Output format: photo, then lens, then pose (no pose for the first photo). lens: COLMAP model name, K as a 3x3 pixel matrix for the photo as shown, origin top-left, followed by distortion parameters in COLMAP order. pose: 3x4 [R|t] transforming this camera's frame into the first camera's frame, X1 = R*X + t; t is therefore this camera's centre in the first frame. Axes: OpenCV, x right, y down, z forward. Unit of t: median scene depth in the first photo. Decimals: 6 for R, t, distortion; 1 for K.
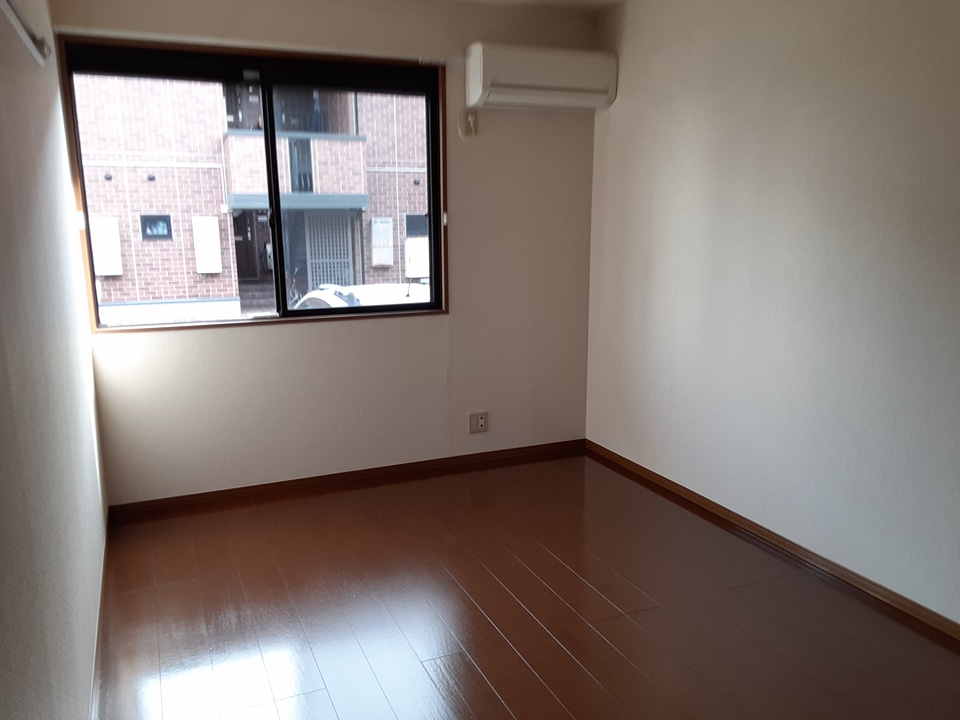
lens RADIAL K [[768.9, 0, 474.1], [0, 768.9, 374.4], [0, 0, 1]] dist [0.112066, -0.170373]
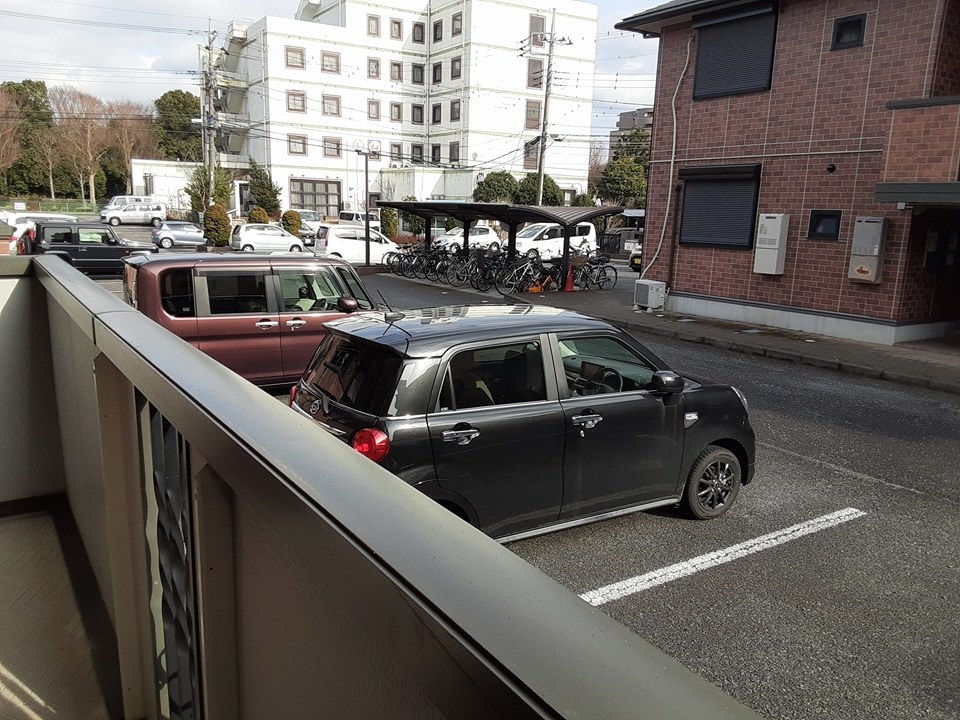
lens RADIAL K [[768.9, 0, 474.1], [0, 768.9, 374.4], [0, 0, 1]] dist [0.112066, -0.170373]
pose [[0.153567, 0.218714, -0.963629, 0.399993], [-0.240148, 0.954220, 0.178308, -0.090466], [0.958512, 0.204032, 0.199060, 0.481783]]
